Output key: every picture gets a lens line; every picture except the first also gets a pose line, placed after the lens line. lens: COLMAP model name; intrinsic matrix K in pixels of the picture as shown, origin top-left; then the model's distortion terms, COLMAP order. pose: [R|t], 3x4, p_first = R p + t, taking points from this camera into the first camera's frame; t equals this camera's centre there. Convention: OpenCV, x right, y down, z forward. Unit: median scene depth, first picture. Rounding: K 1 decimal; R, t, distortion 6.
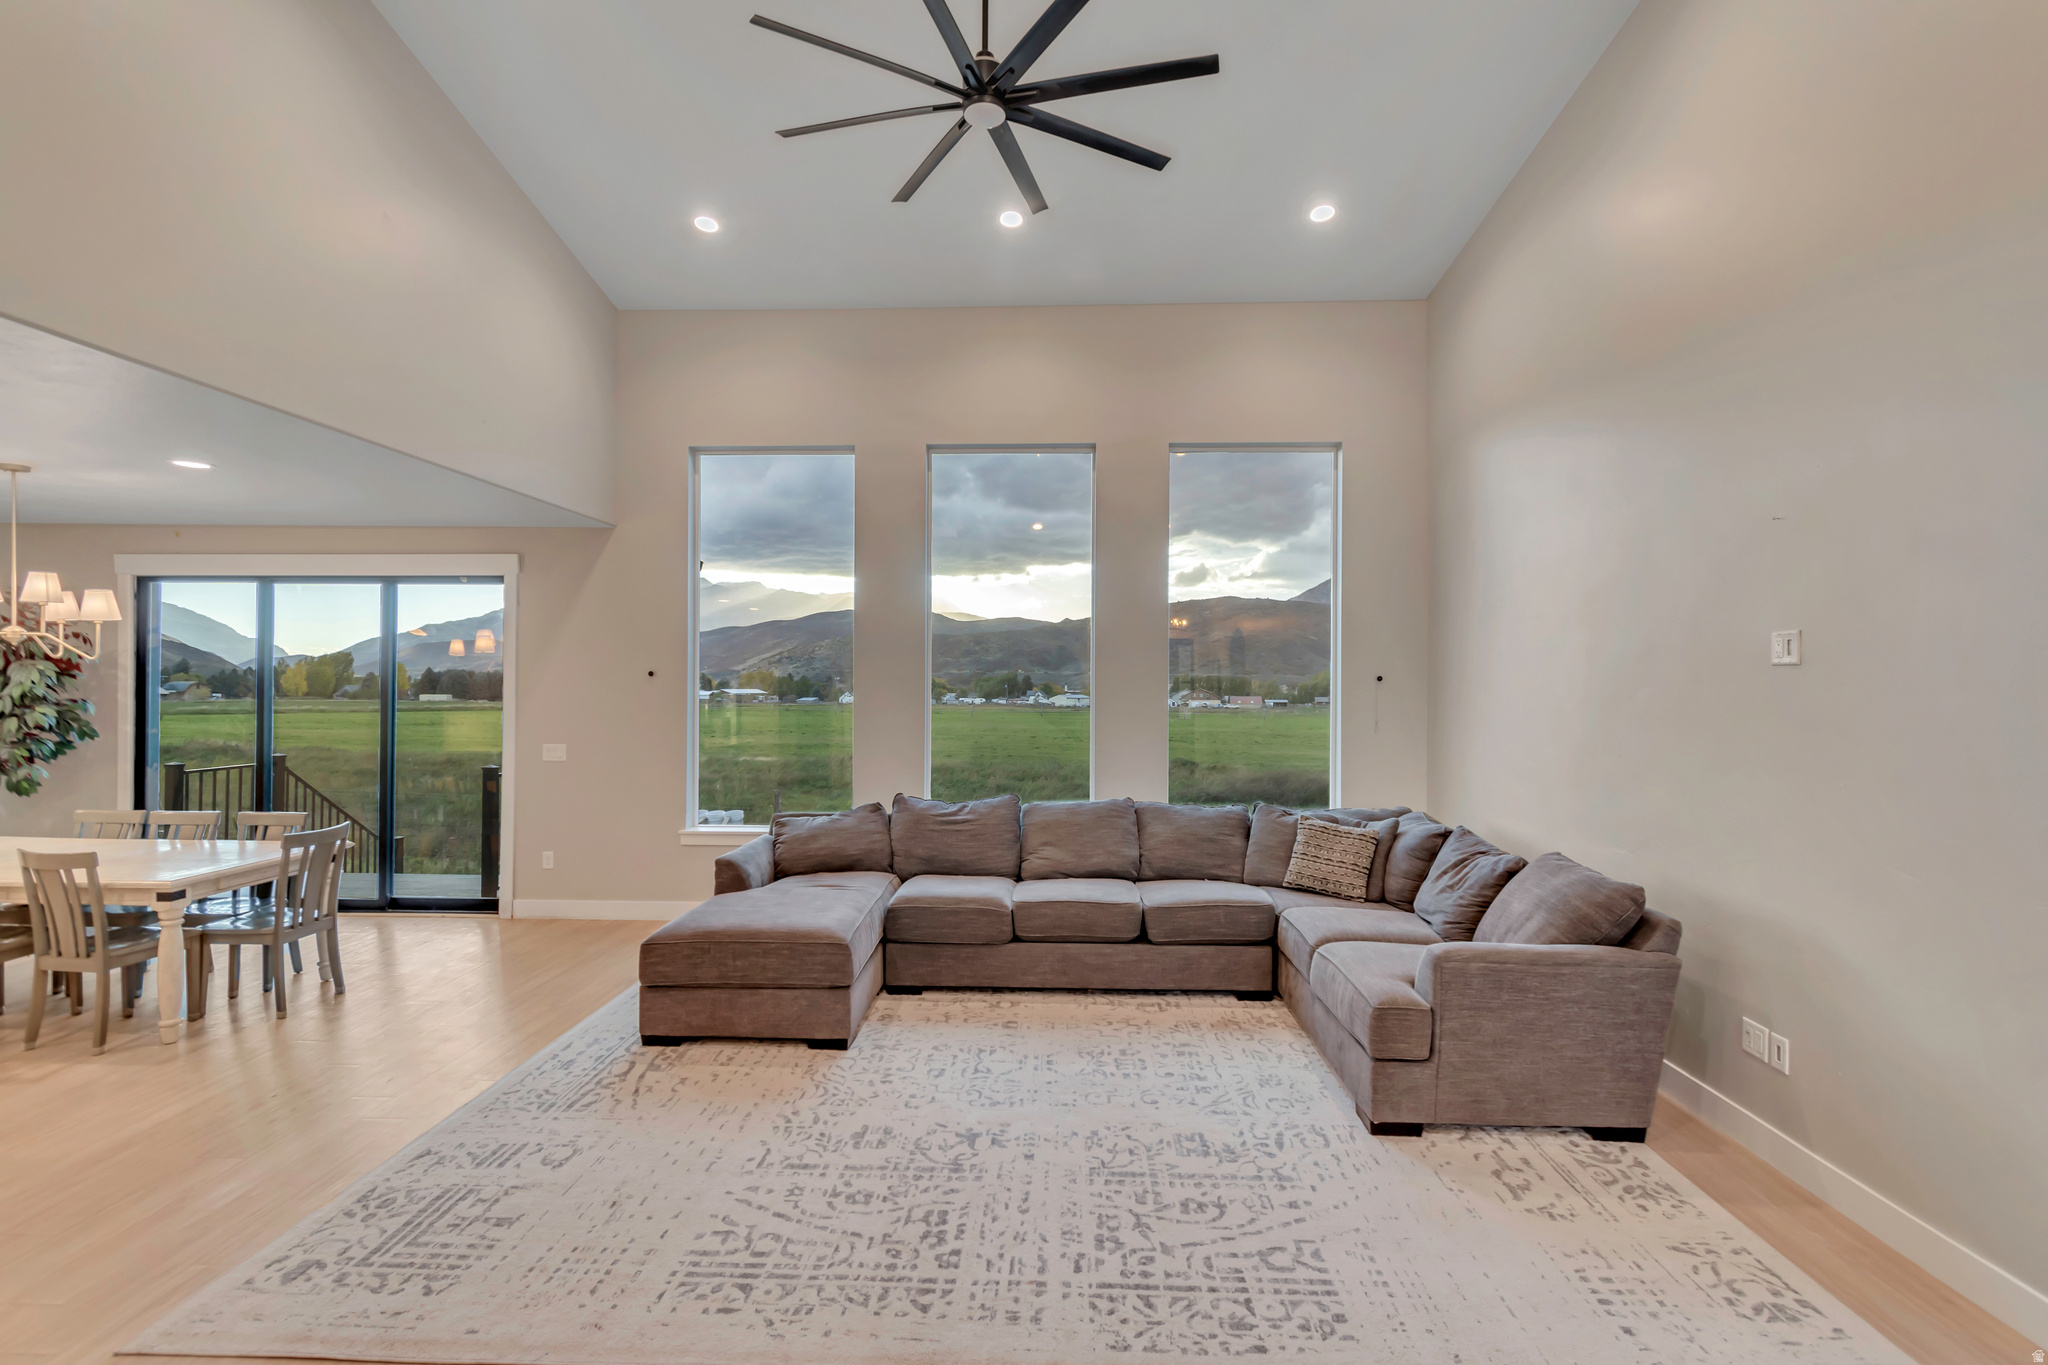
lens RADIAL K [[924.0, 0, 1015.8], [0, 924.0, 690.3], [0, 0, 1]] dist [0.003578, -0.000646]
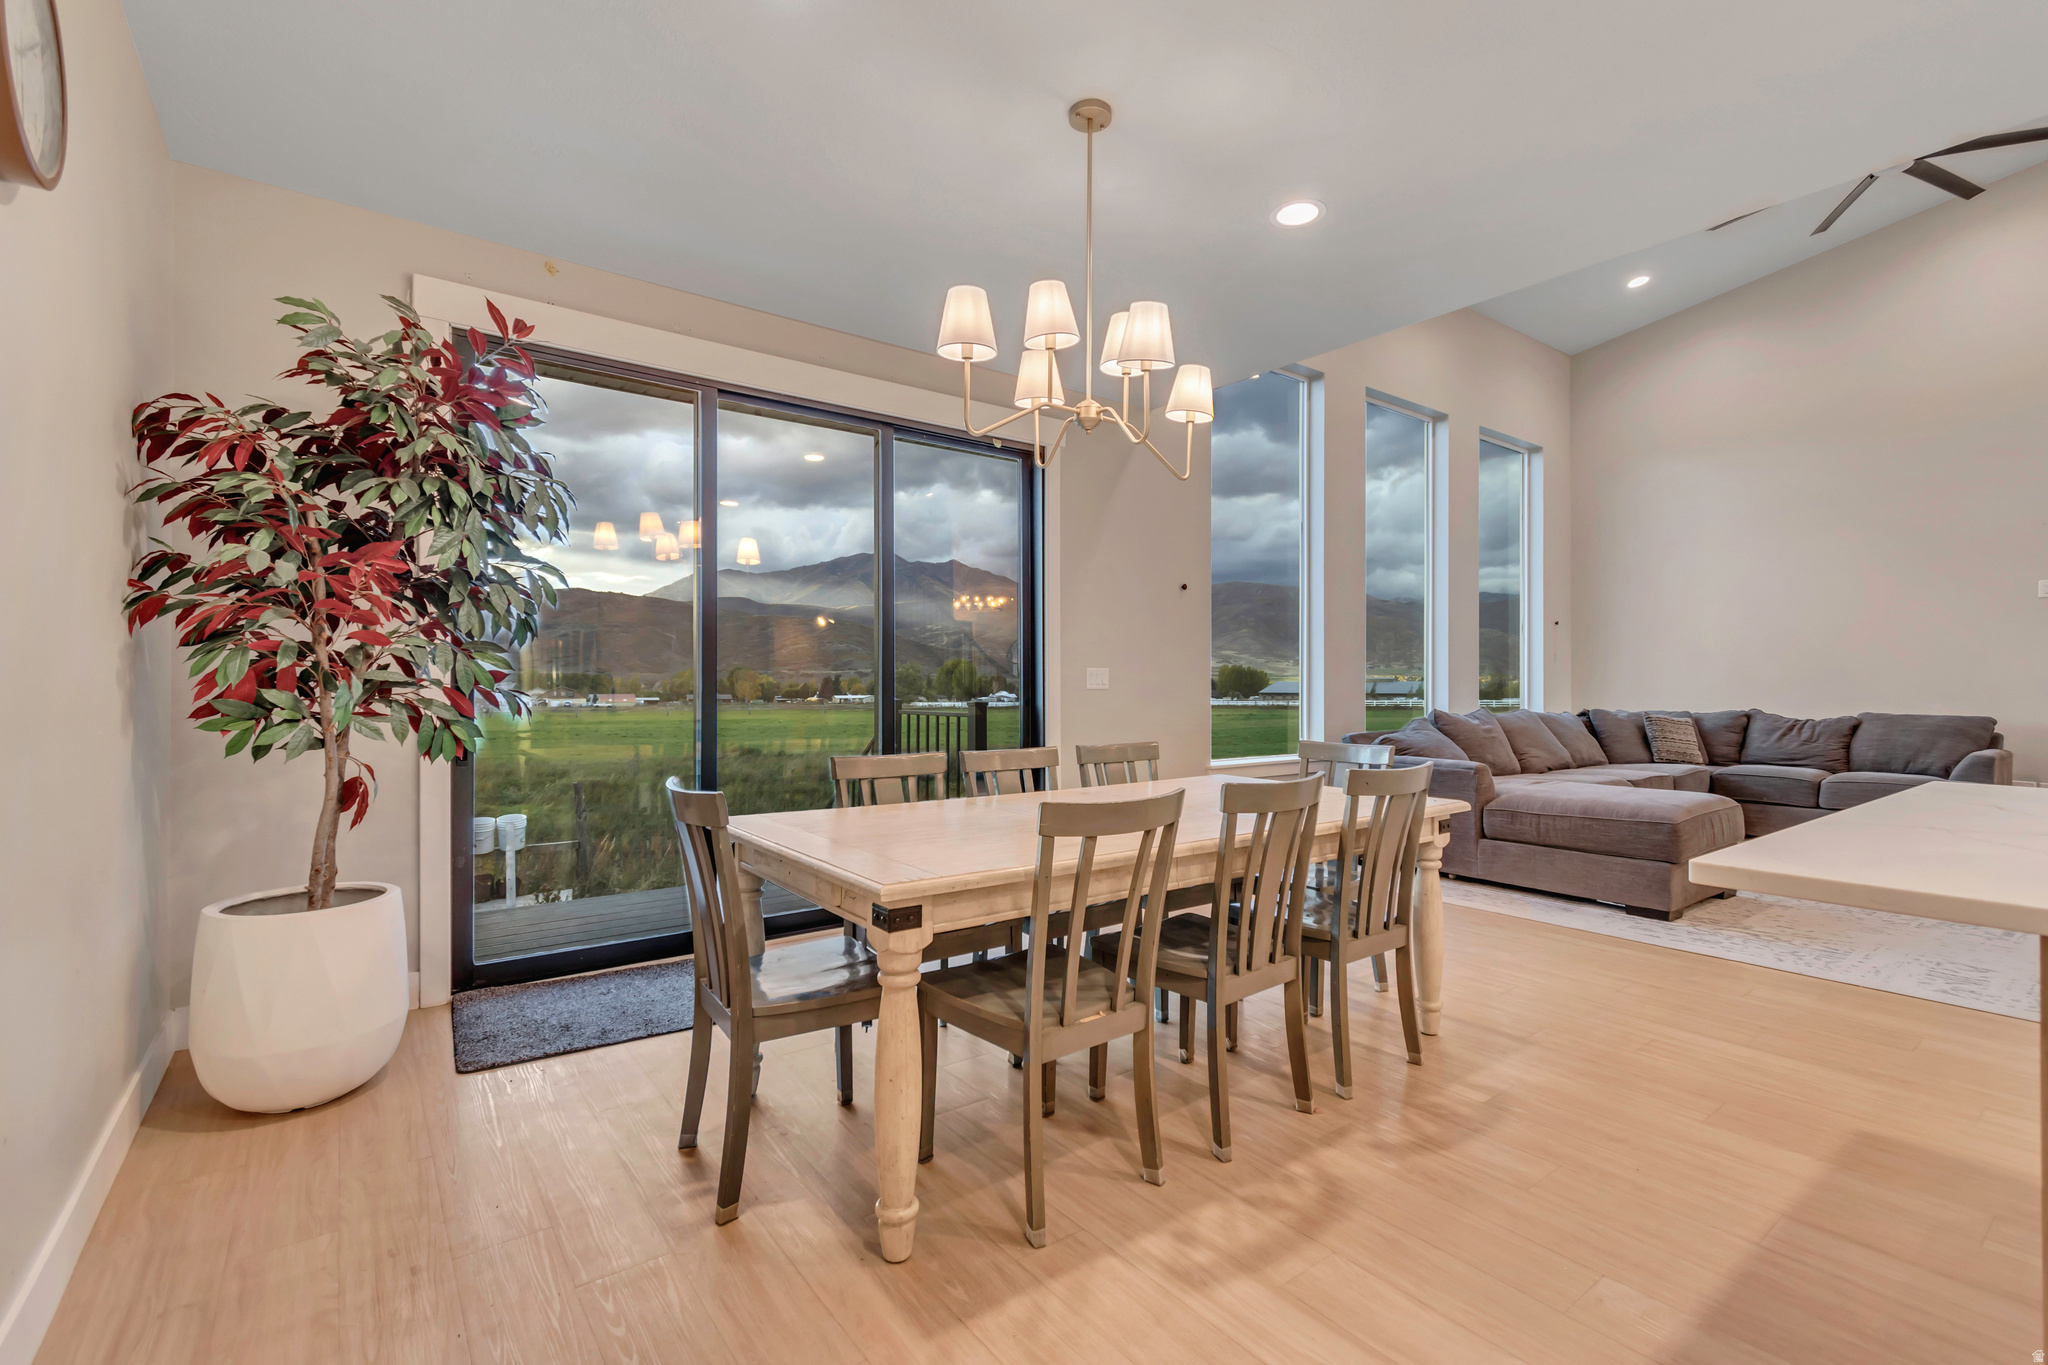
lens RADIAL K [[924.0, 0, 1018.5], [0, 924.0, 682.3], [0, 0, 1]] dist [0.003578, -0.000646]
pose [[0.780181, -0.001345, 0.625553, -1.809622], [0.005704, 0.999971, -0.004964, 0.128100], [-0.625528, 0.007441, 0.780166, 0.694777]]
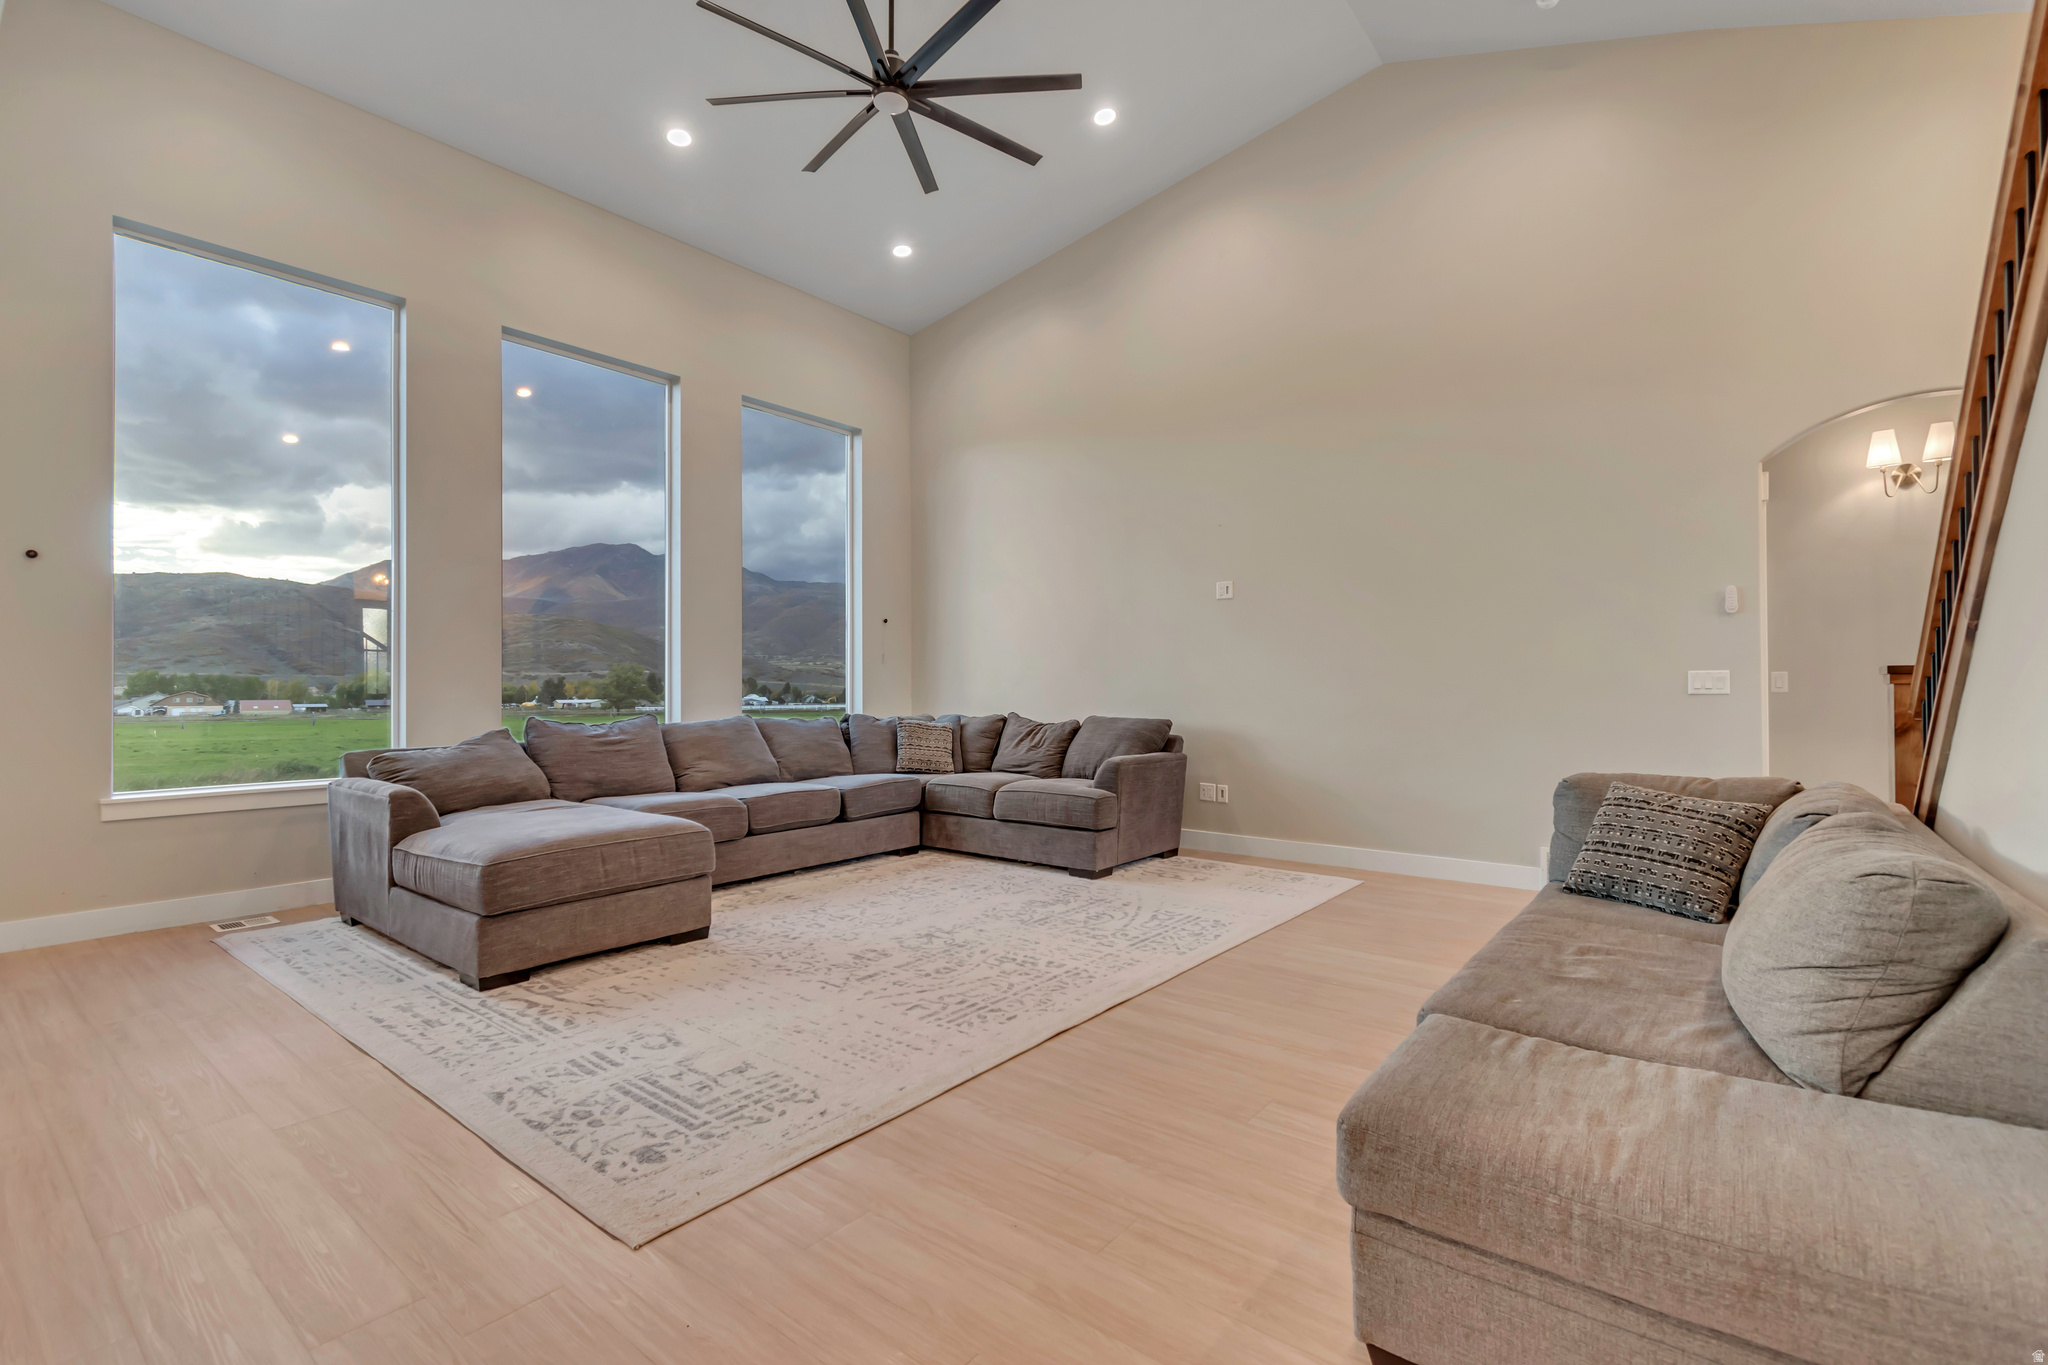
lens RADIAL K [[924.0, 0, 1035.9], [0, 924.0, 685.4], [0, 0, 1]] dist [0.003578, -0.000646]
pose [[0.582812, -0.003908, 0.812598, -0.863137], [0.009256, 0.999955, -0.001830, 0.132295], [-0.812555, 0.008588, 0.582822, 0.135881]]
